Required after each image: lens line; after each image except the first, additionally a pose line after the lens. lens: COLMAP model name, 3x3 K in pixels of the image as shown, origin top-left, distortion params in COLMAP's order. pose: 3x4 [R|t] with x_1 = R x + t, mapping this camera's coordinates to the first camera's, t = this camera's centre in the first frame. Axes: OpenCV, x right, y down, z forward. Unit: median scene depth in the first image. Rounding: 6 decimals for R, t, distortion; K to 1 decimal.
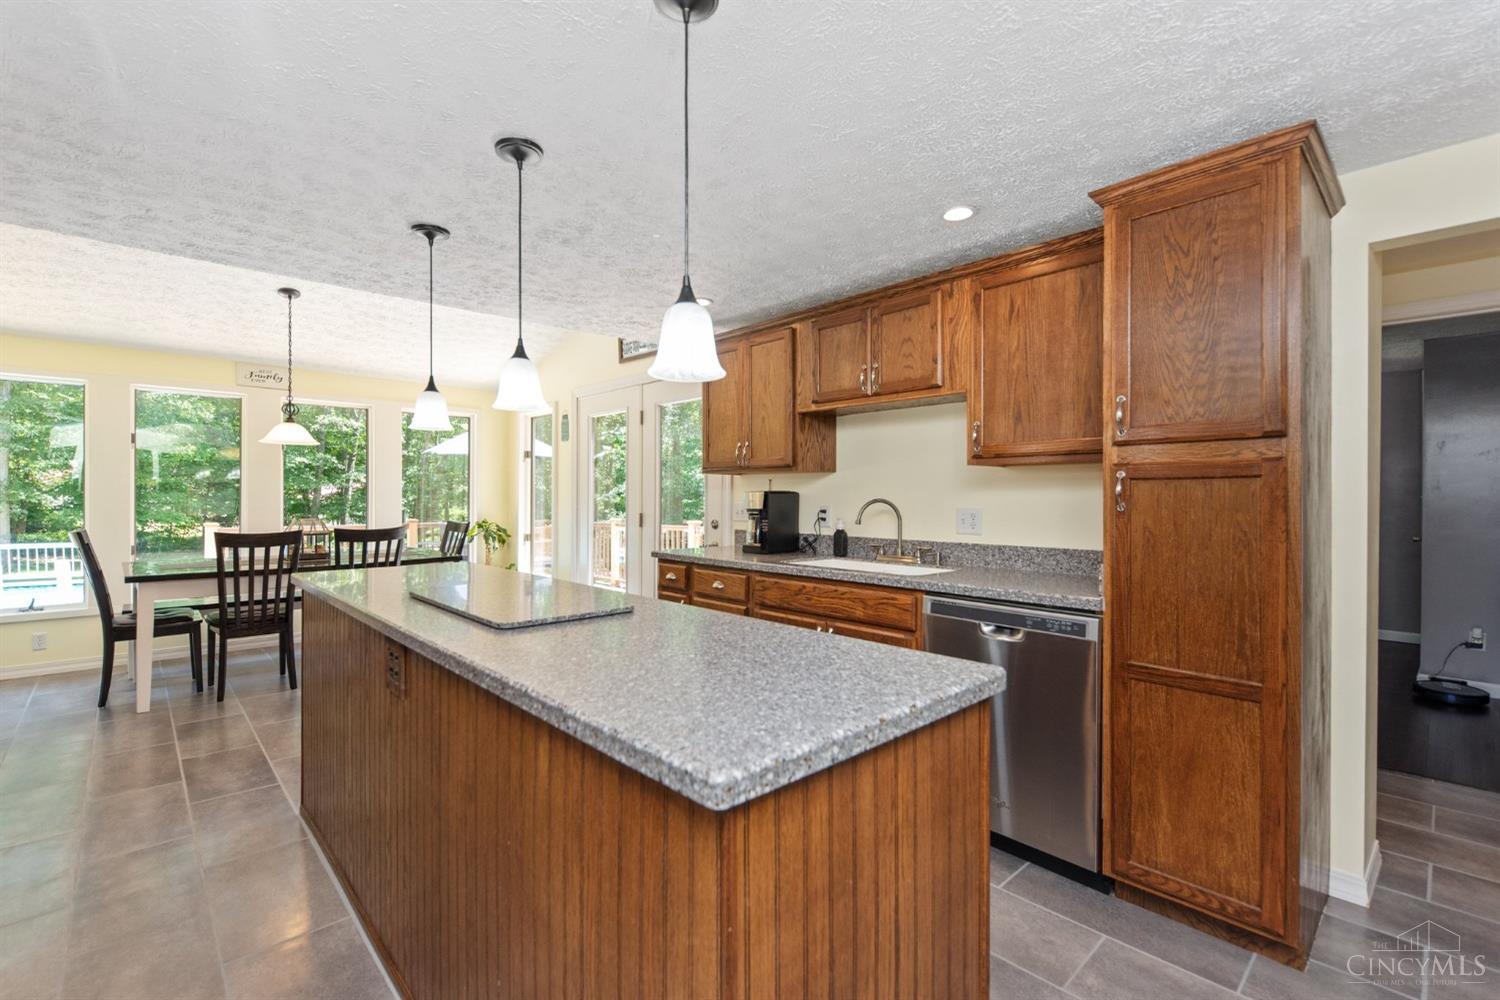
lens RADIAL K [[662.6, 0, 750.0], [0, 662.6, 500.0], [0, 0, 1]] dist [-0.001936, -0.000751]
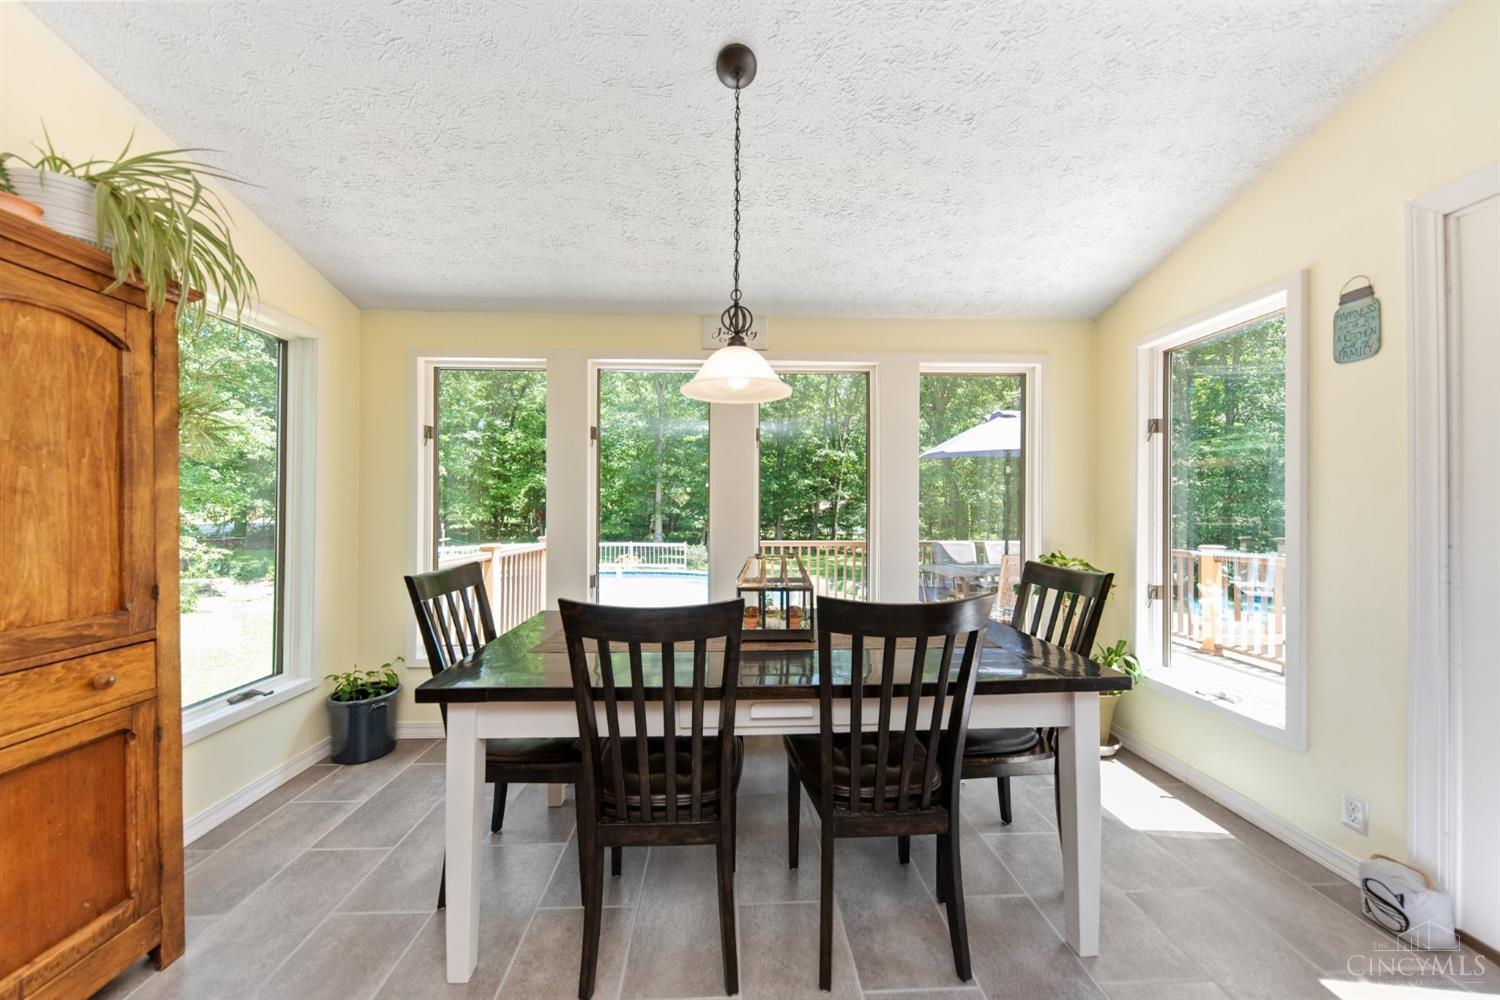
lens RADIAL K [[515.2, 0, 747.8], [0, 515.2, 507.5], [0, 0, 1]] dist [0.002309, 0.000216]
pose [[0.754396, -0.006814, -0.656384, -0.573150], [0.001123, 0.999958, -0.009090, -0.007388], [0.656418, 0.006121, 0.754372, 0.926470]]
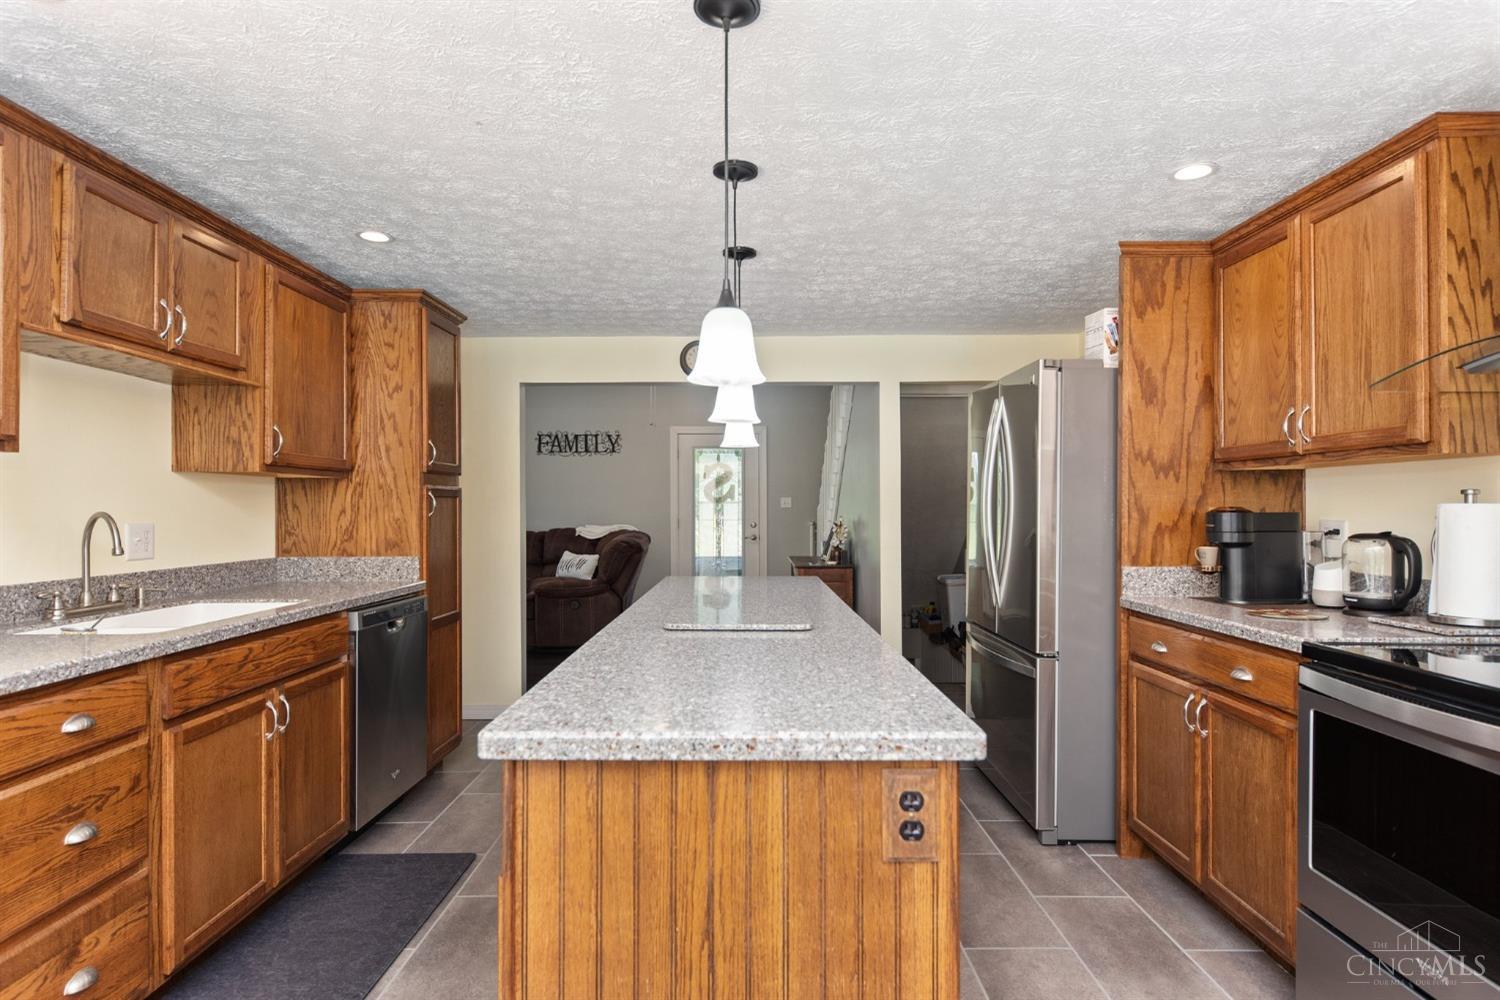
lens RADIAL K [[846.8, 0, 739.2], [0, 846.8, 507.2], [0, 0, 1]] dist [0.004711, -0.011597]
pose [[-0.724408, -0.001937, 0.689369, -0.799982], [0.001124, 0.999991, 0.003991, -0.008843], [-0.689370, 0.003666, -0.724400, 1.236152]]
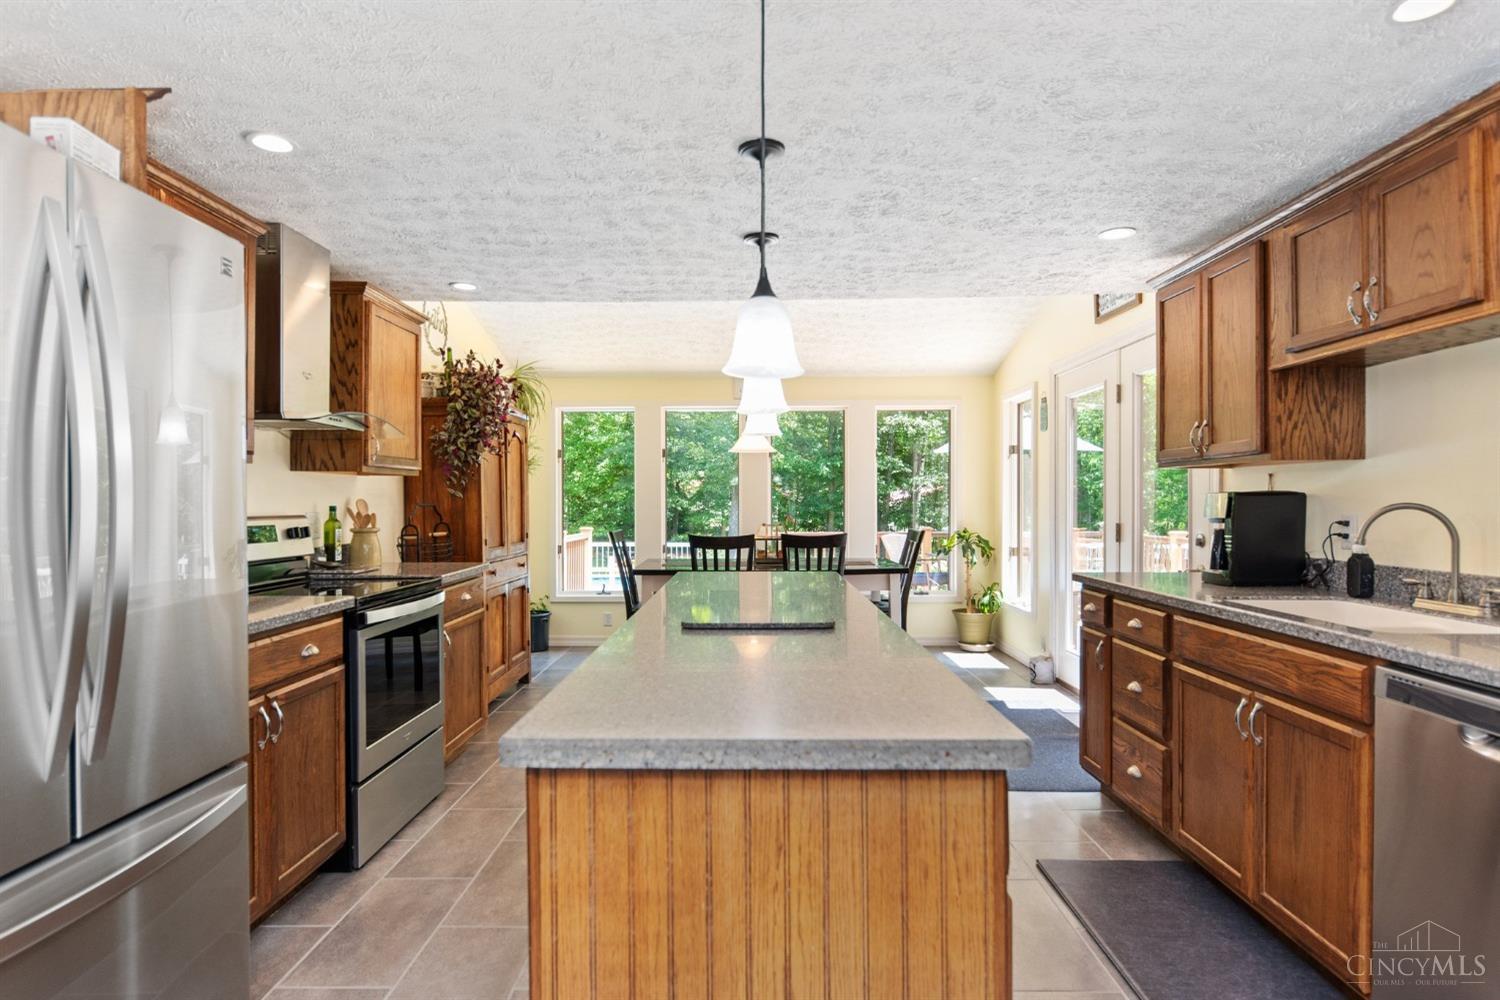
lens RADIAL K [[846.8, 0, 739.2], [0, 846.8, 507.2], [0, 0, 1]] dist [0.004711, -0.011597]
pose [[0.712223, -0.000895, -0.701953, 0.281294], [0.002477, 0.999996, 0.001239, -0.000003], [0.701949, -0.002622, 0.712223, 0.044735]]
